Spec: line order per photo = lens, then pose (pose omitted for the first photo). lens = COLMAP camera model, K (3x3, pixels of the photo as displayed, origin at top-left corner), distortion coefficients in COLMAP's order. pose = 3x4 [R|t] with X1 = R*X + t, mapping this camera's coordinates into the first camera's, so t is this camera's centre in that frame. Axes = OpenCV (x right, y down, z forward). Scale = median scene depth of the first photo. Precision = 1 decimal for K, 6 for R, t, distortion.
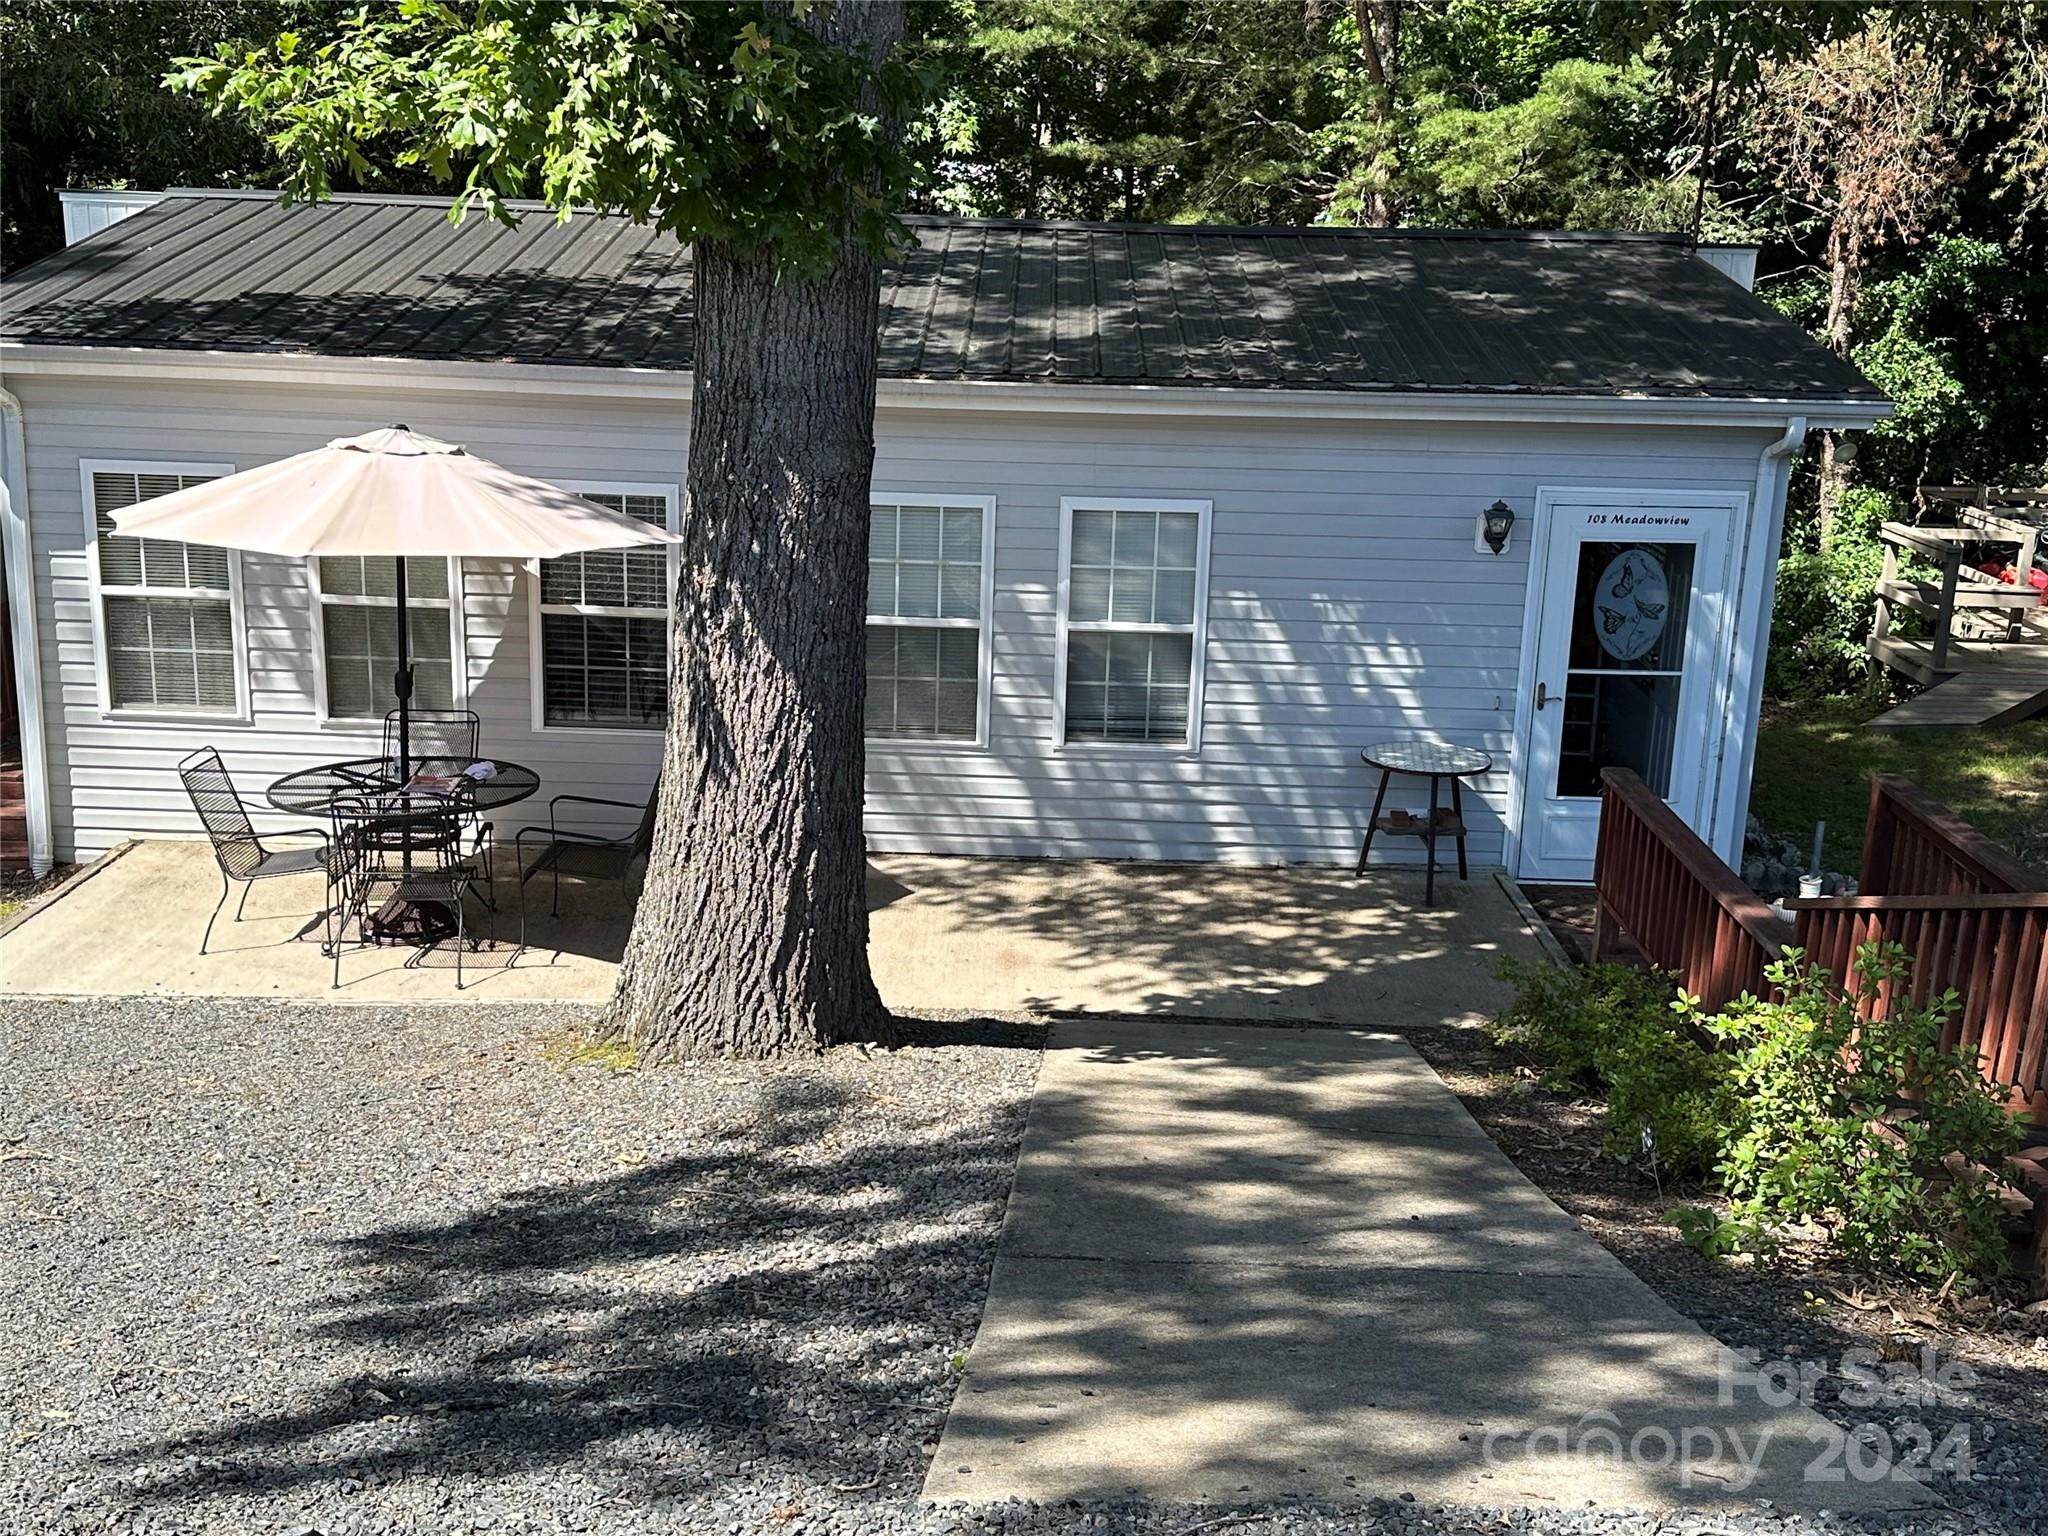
lens RADIAL K [[2294.8, 0, 1028.7], [0, 2294.8, 779.4], [0, 0, 1]] dist [0.080520, 0.000000]
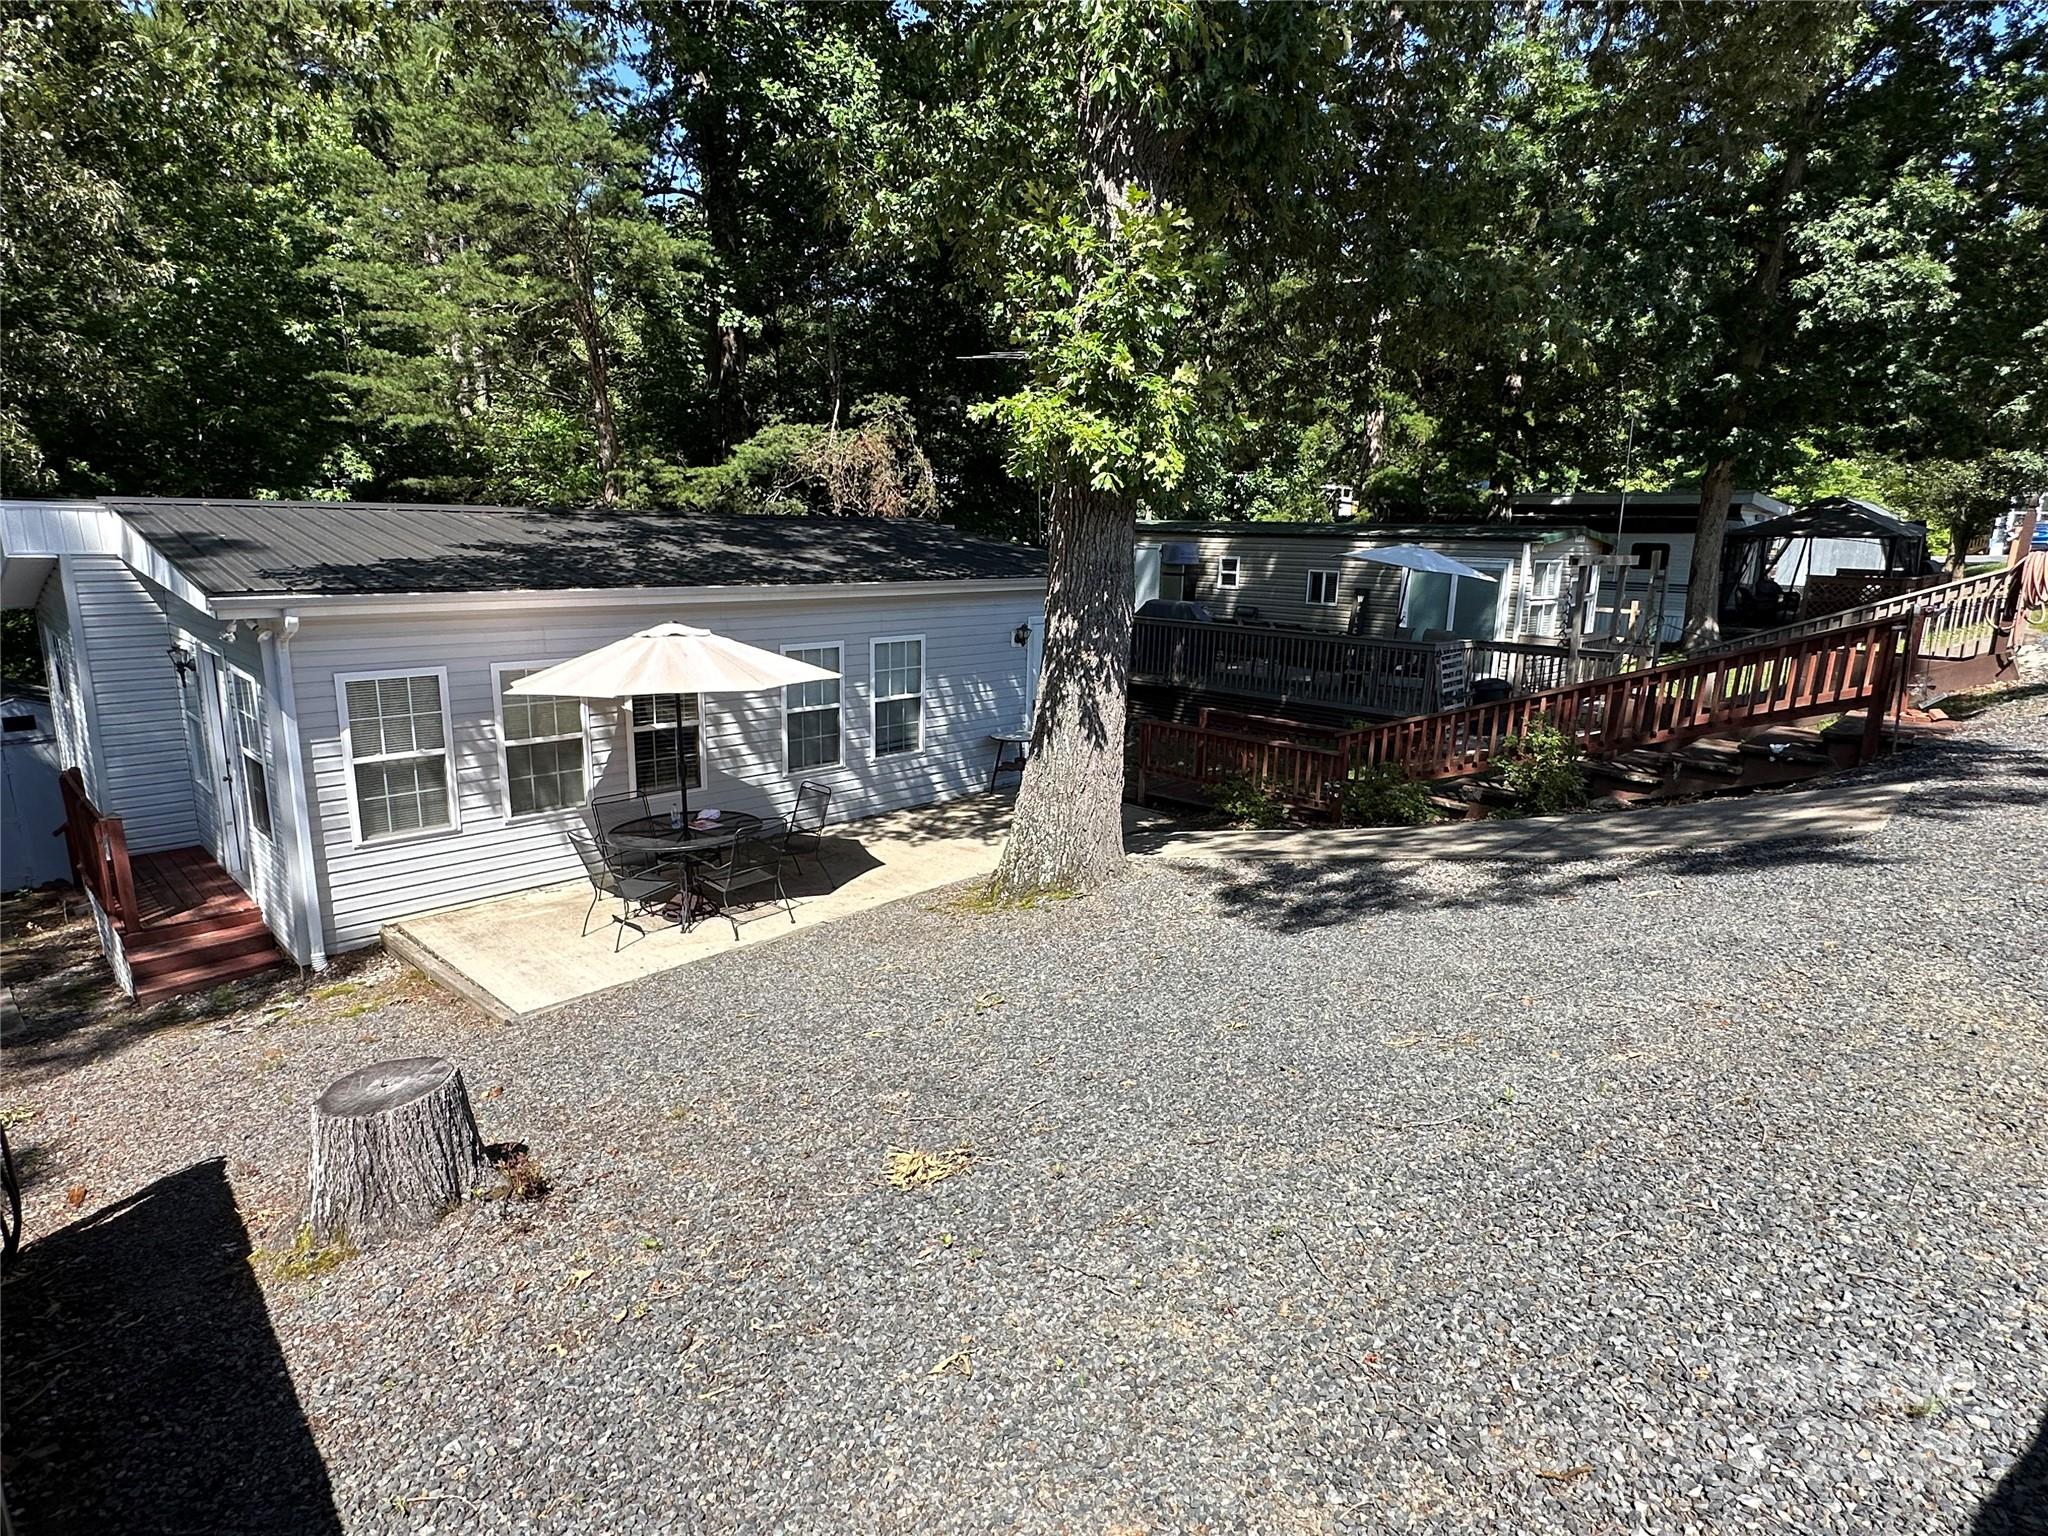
lens RADIAL K [[1101.7, 0, 1034.6], [0, 1101.7, 772.0], [0, 0, 1]] dist [0.008054, 0.000361]
pose [[0.690664, -0.174890, 0.701710, -0.606860], [0.188888, 0.980260, 0.058399, -0.035162], [-0.698072, 0.092210, 0.710065, 0.208739]]
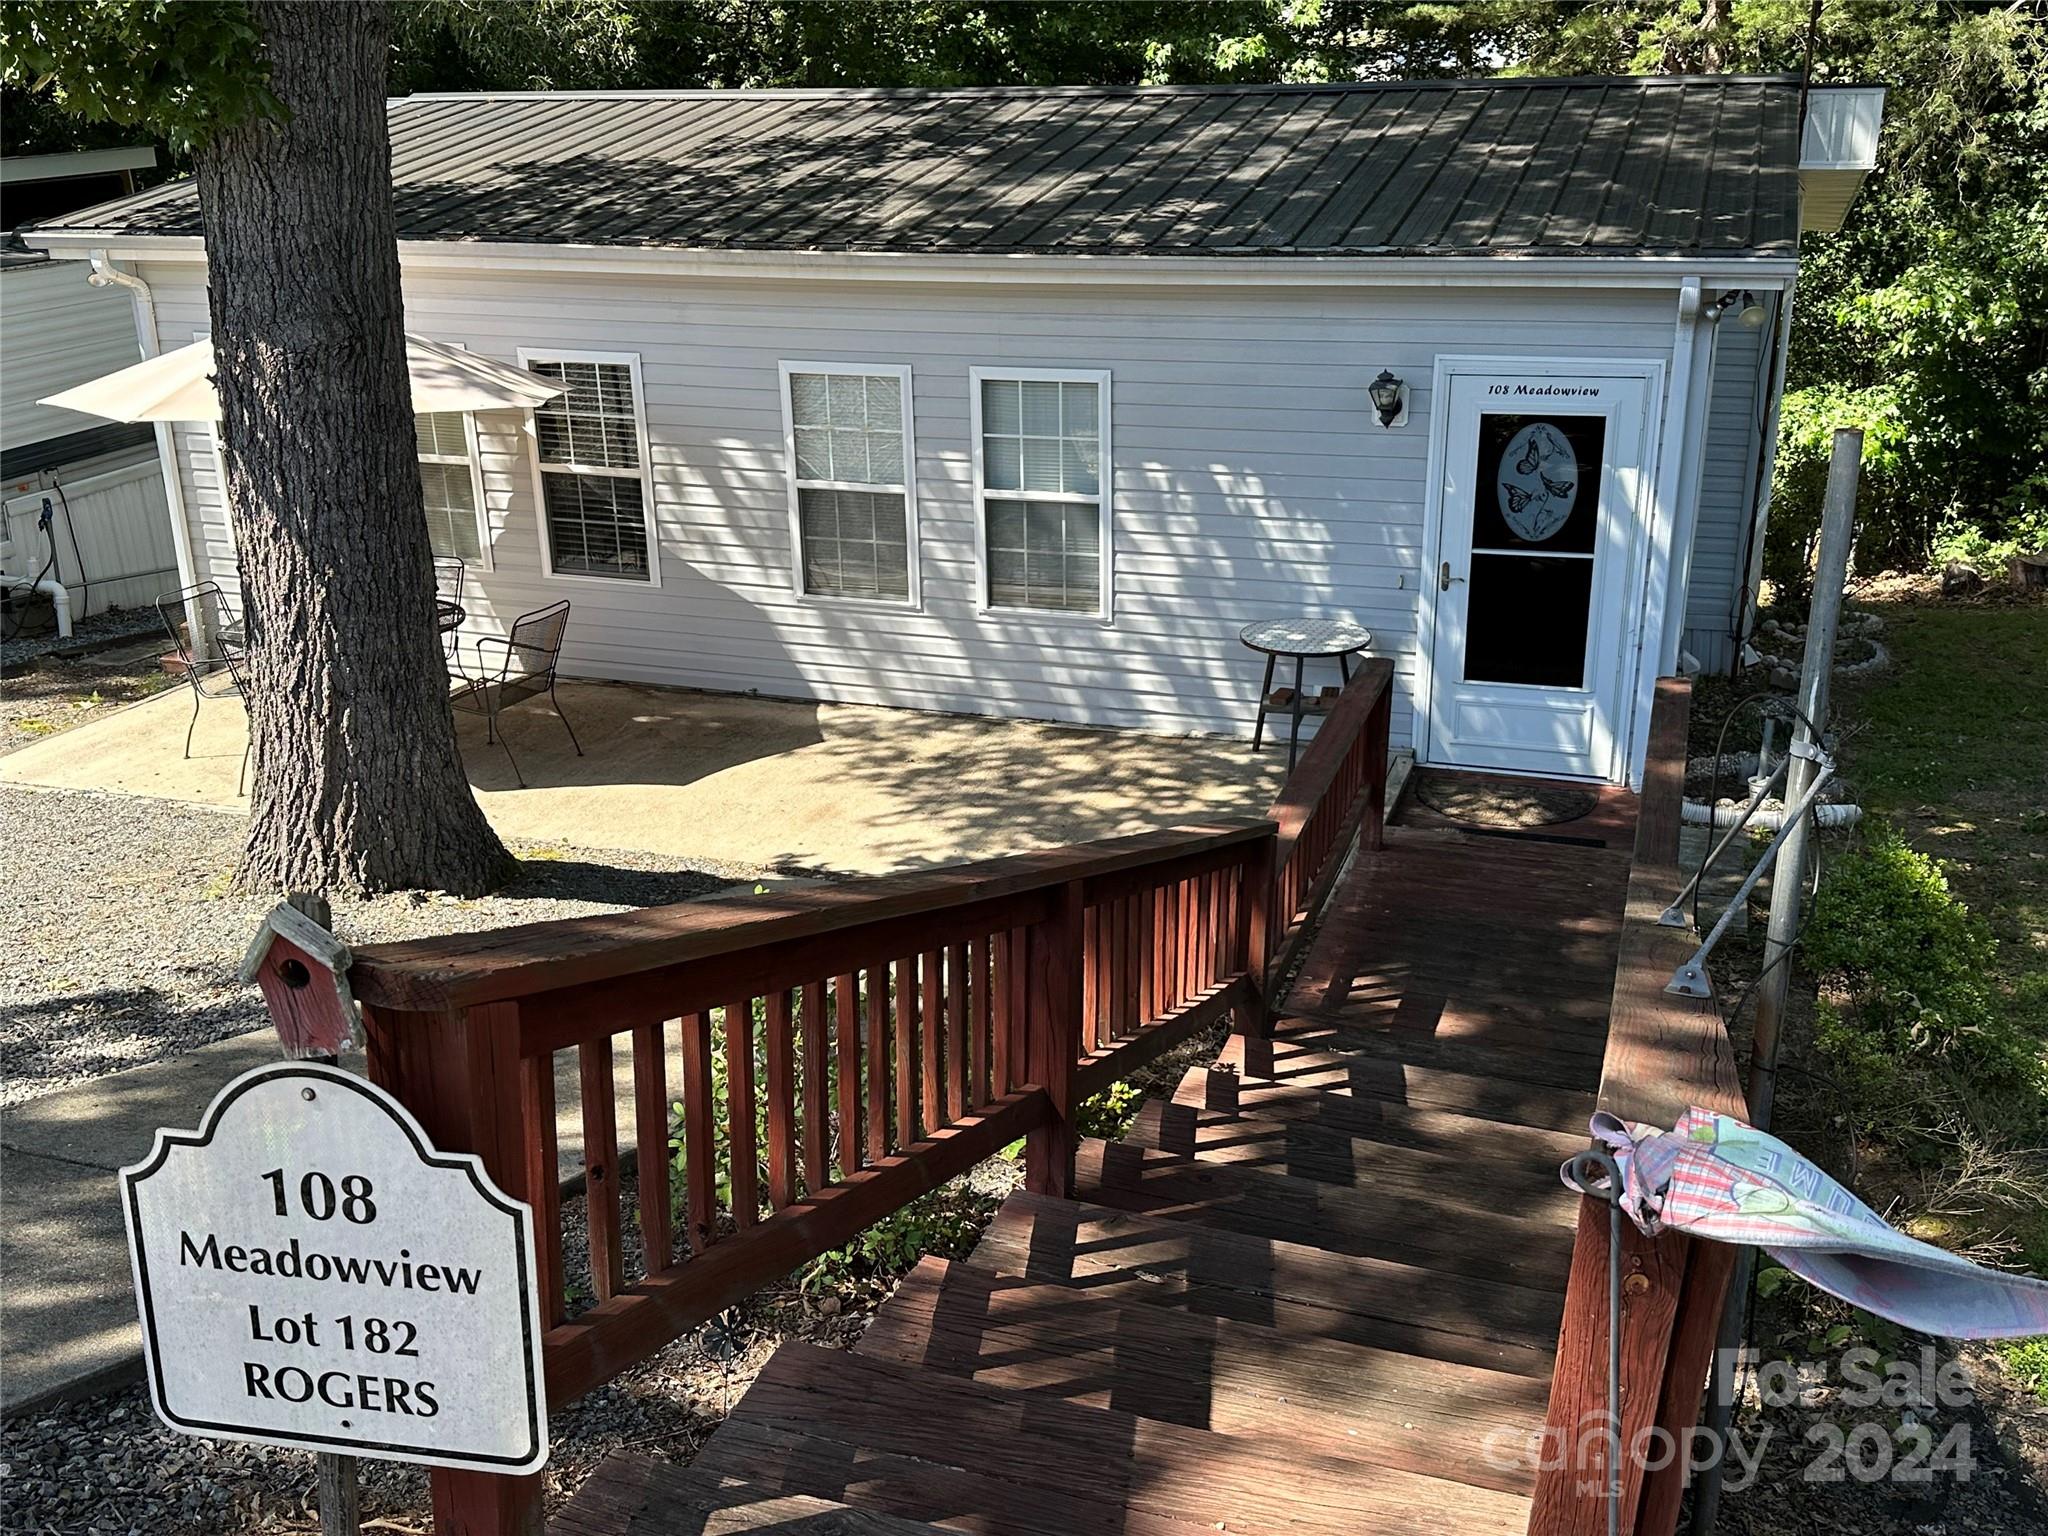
lens RADIAL K [[2006.2, 0, 1026.9], [0, 2006.2, 787.3], [0, 0, 1]] dist [0.049938, 0.000000]
pose [[0.947310, 0.065235, -0.313605, 0.331323], [-0.037174, 0.994817, 0.094644, -0.021676], [0.318153, -0.077999, 0.944825, 0.145613]]
